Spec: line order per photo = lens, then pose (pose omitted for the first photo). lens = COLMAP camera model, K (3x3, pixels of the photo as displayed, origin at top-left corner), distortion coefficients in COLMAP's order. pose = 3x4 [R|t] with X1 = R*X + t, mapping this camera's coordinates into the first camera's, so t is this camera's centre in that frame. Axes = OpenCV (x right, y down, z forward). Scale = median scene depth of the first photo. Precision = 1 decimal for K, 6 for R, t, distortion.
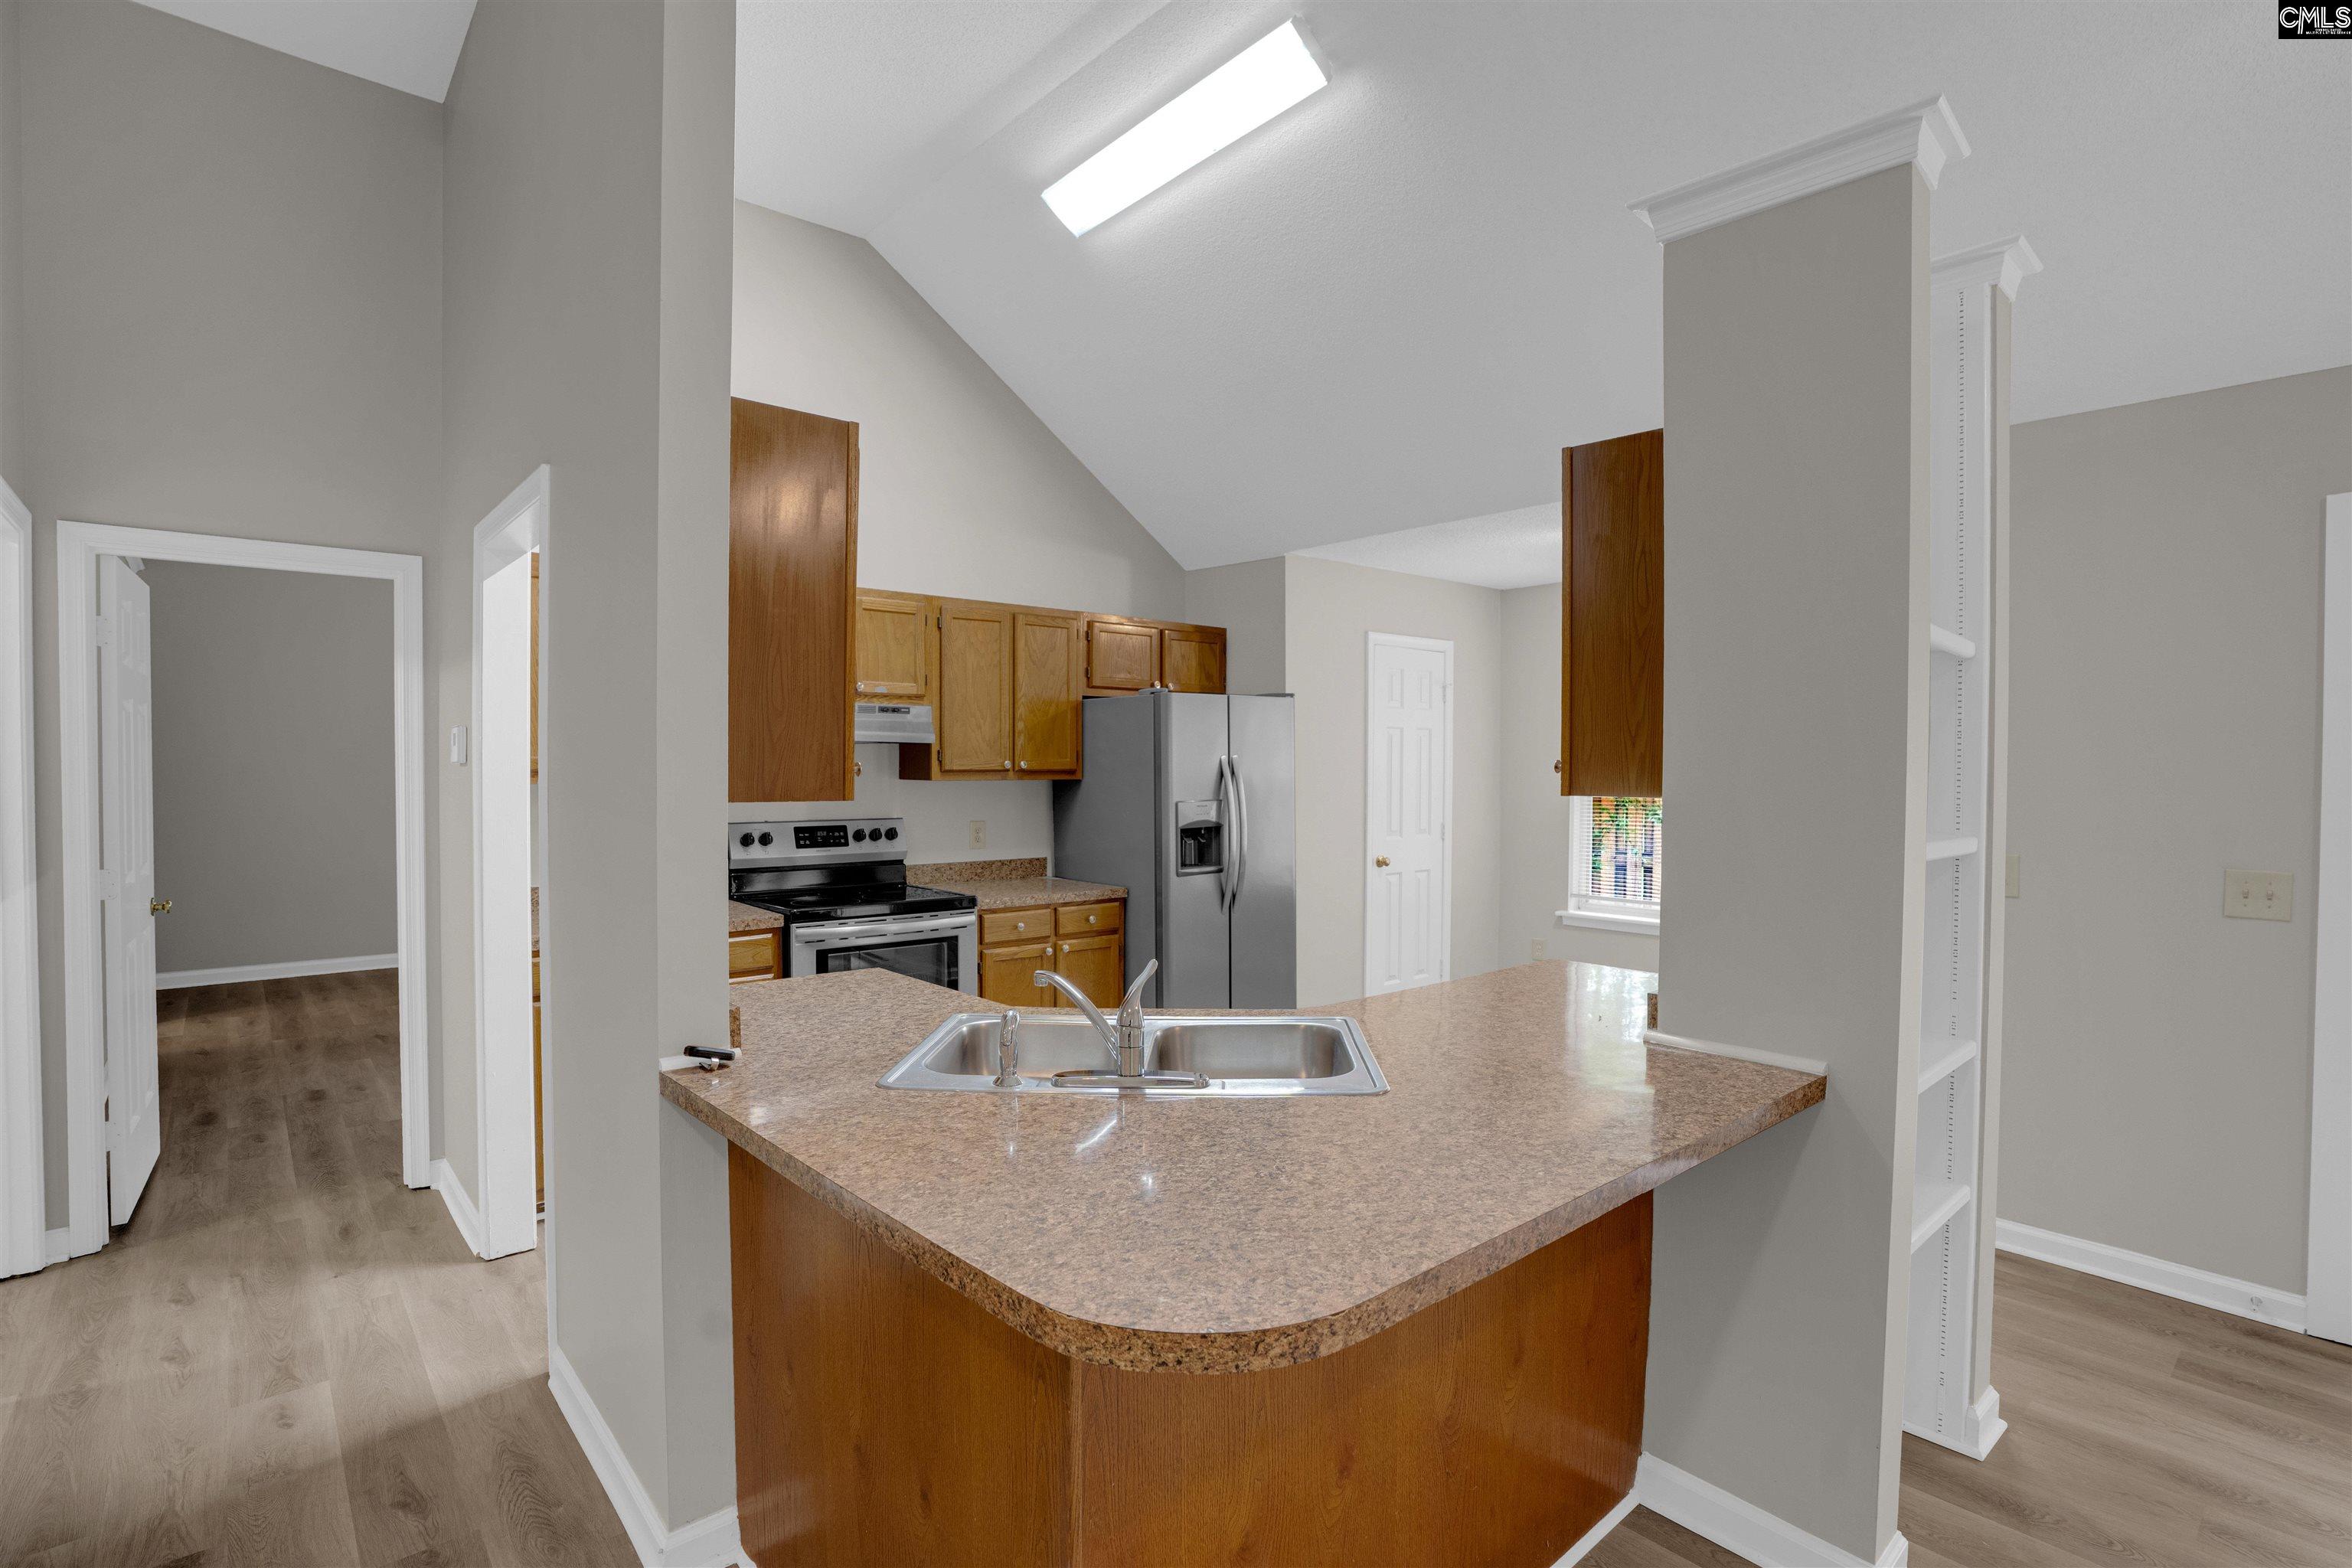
lens RADIAL K [[1124.1, 0, 1183.8], [0, 1124.1, 785.0], [0, 0, 1]] dist [-0.071326, 0.027086]
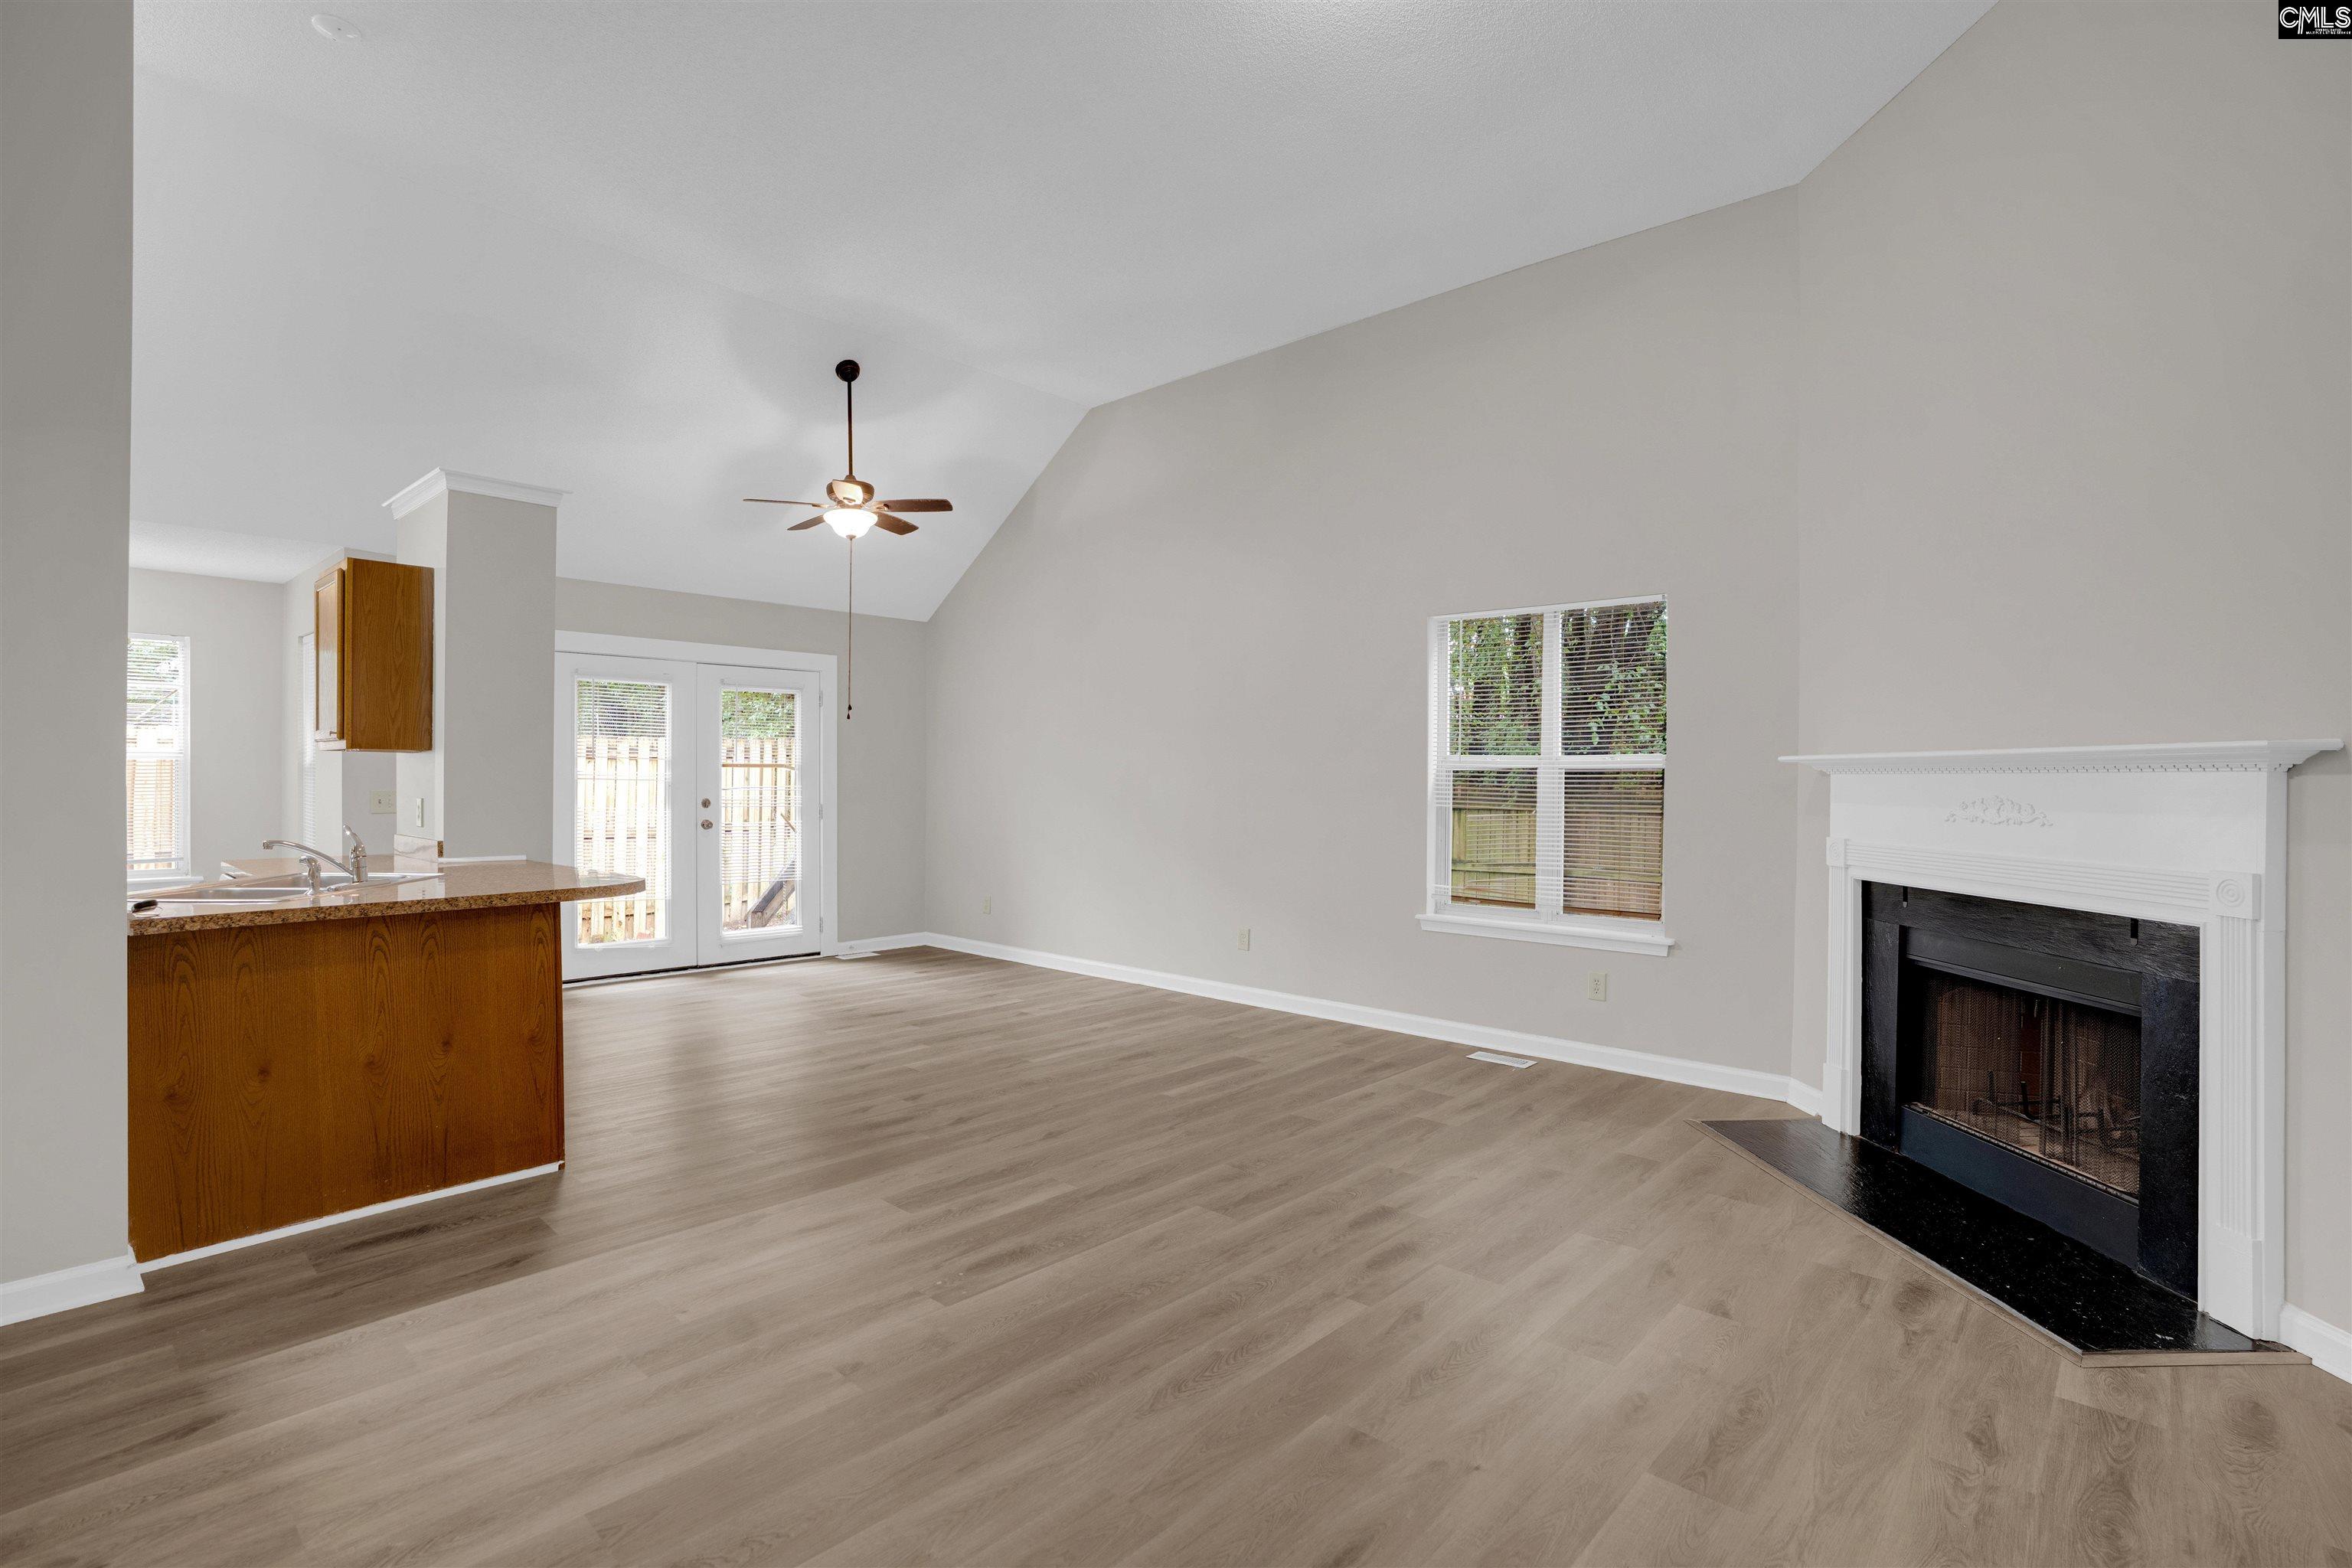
lens RADIAL K [[1099.8, 0, 1175.8], [0, 1099.8, 829.4], [0, 0, 1]] dist [-0.075041, 0.022099]
pose [[-0.097518, -0.051010, 0.993926, -0.795989], [0.008262, 0.998610, 0.052061, 0.033398], [-0.995199, 0.013288, -0.096961, -0.091742]]
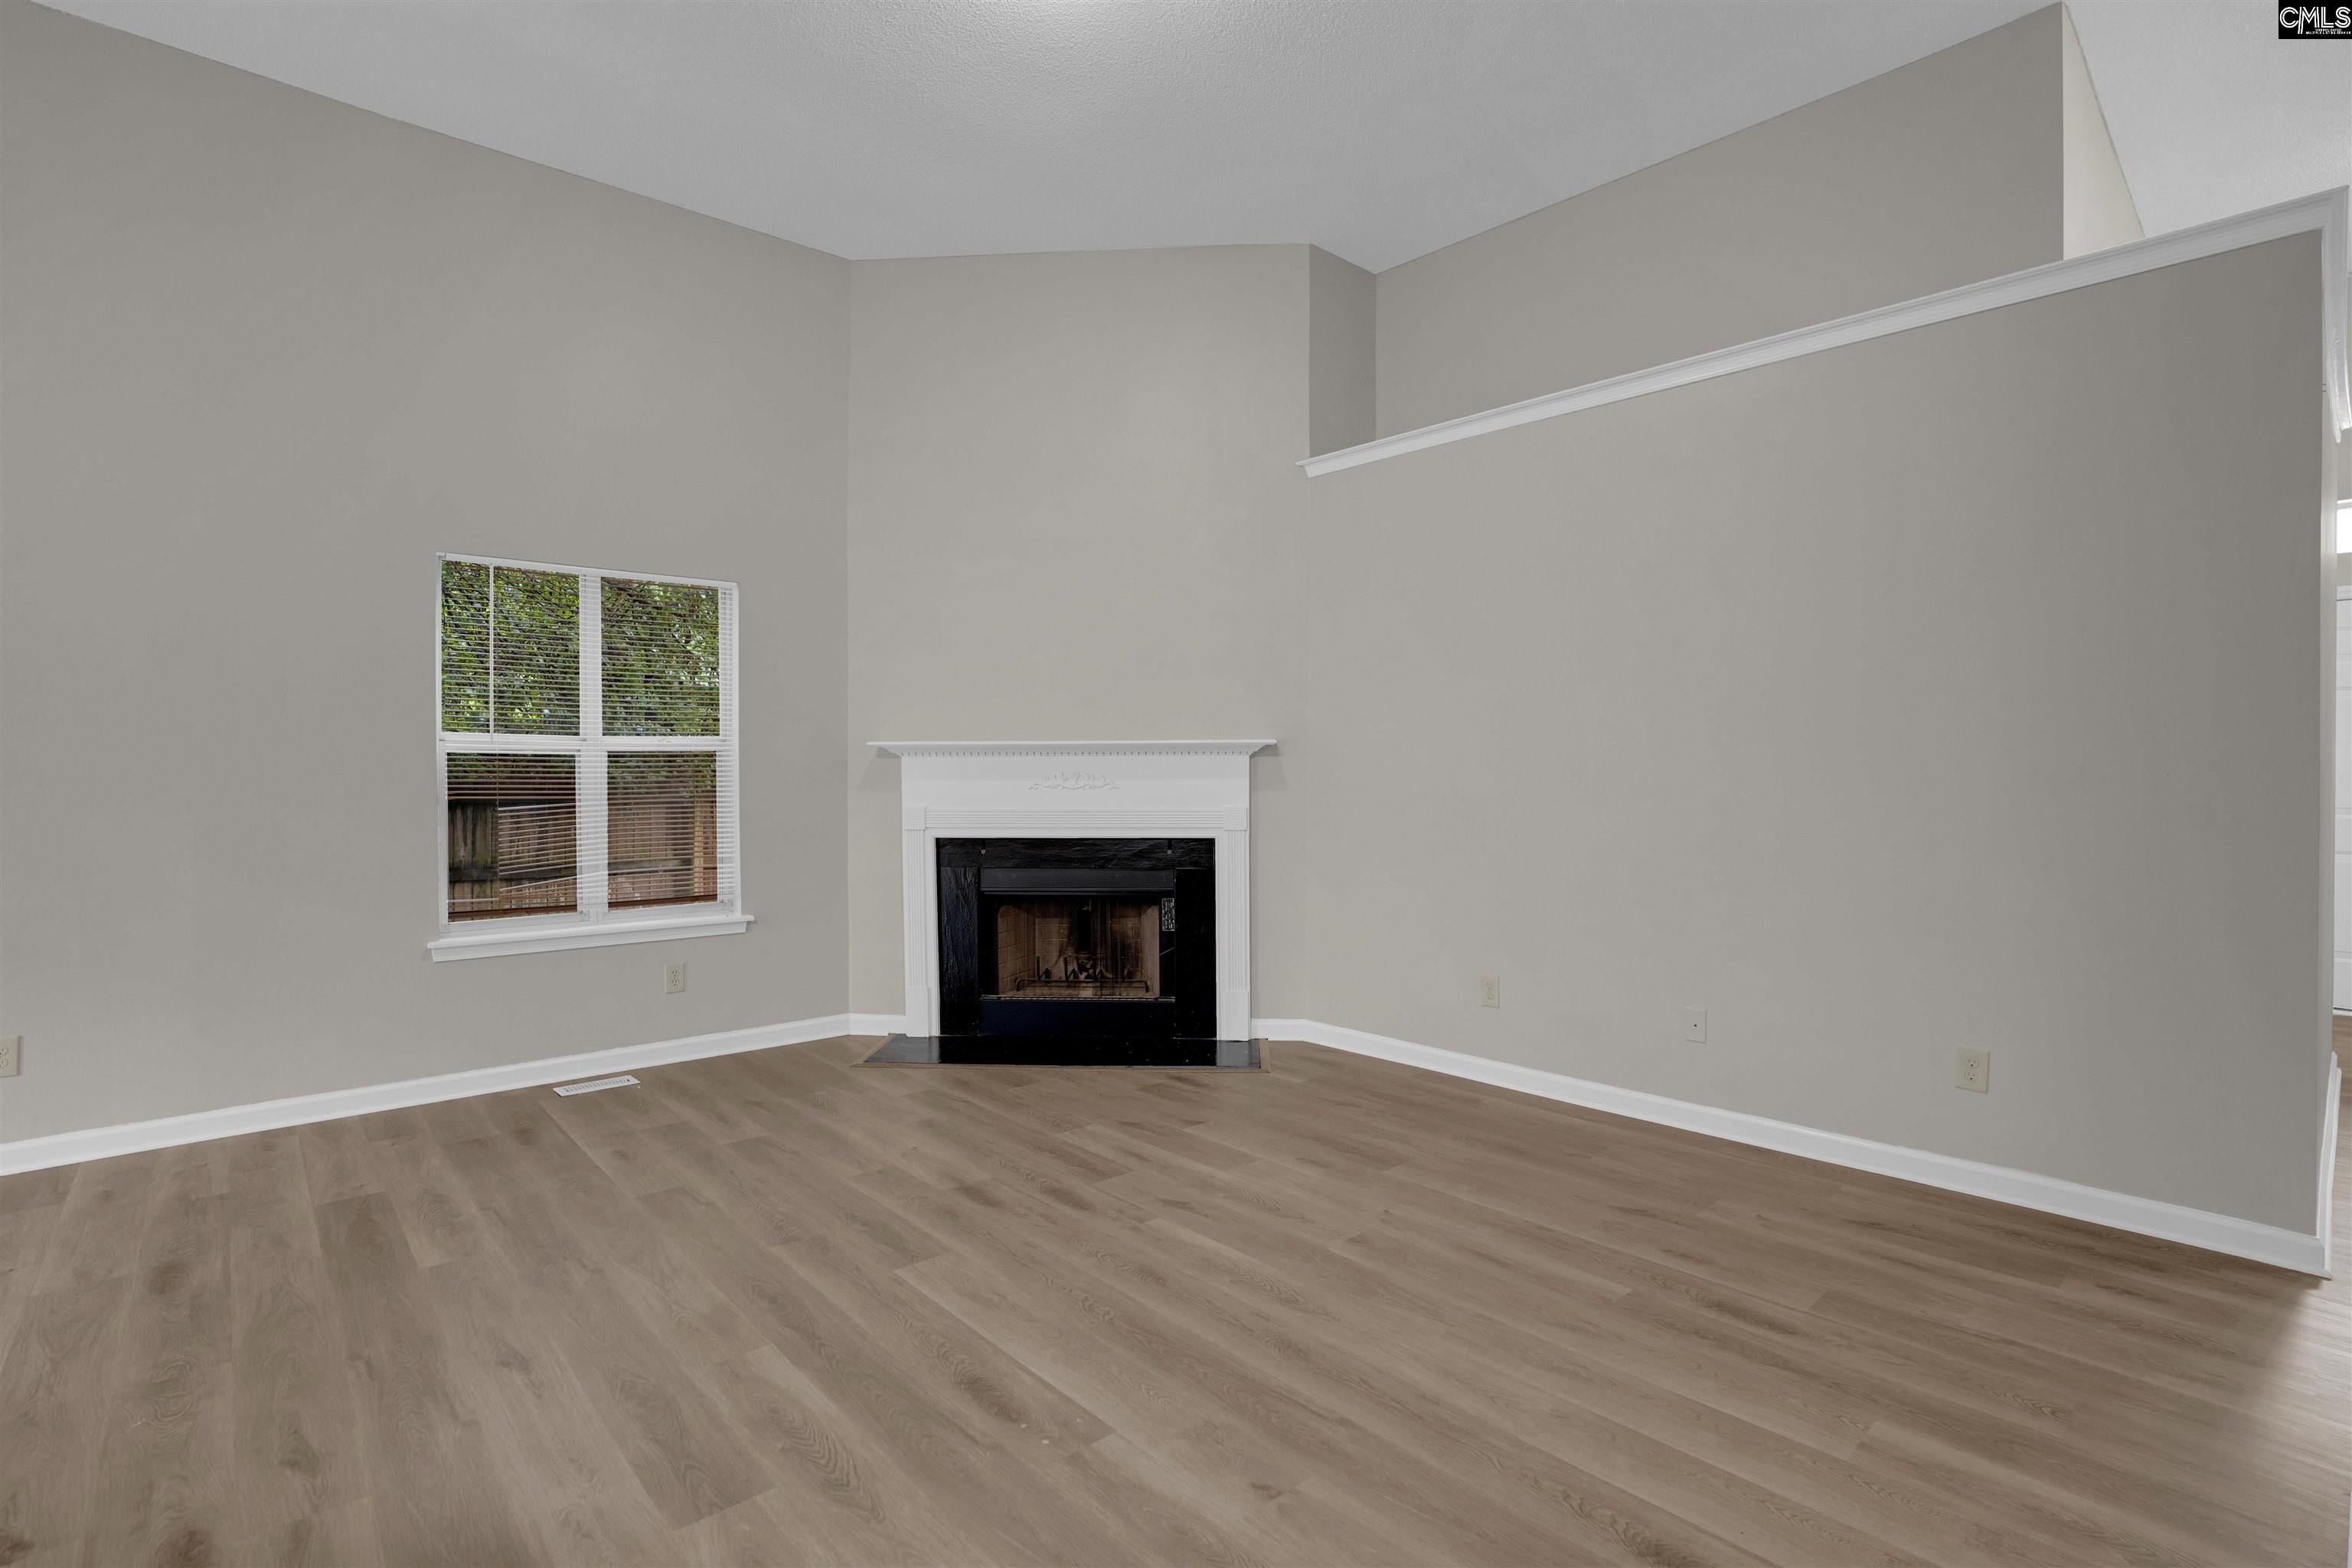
lens RADIAL K [[1104.7, 0, 1177.4], [0, 1104.7, 775.2], [0, 0, 1]] dist [-0.065433, 0.026420]
pose [[-0.999977, -0.001494, -0.006637, -0.264991], [-0.001652, 0.999717, 0.023749, 0.029893], [0.006600, 0.023760, -0.999696, 0.408527]]
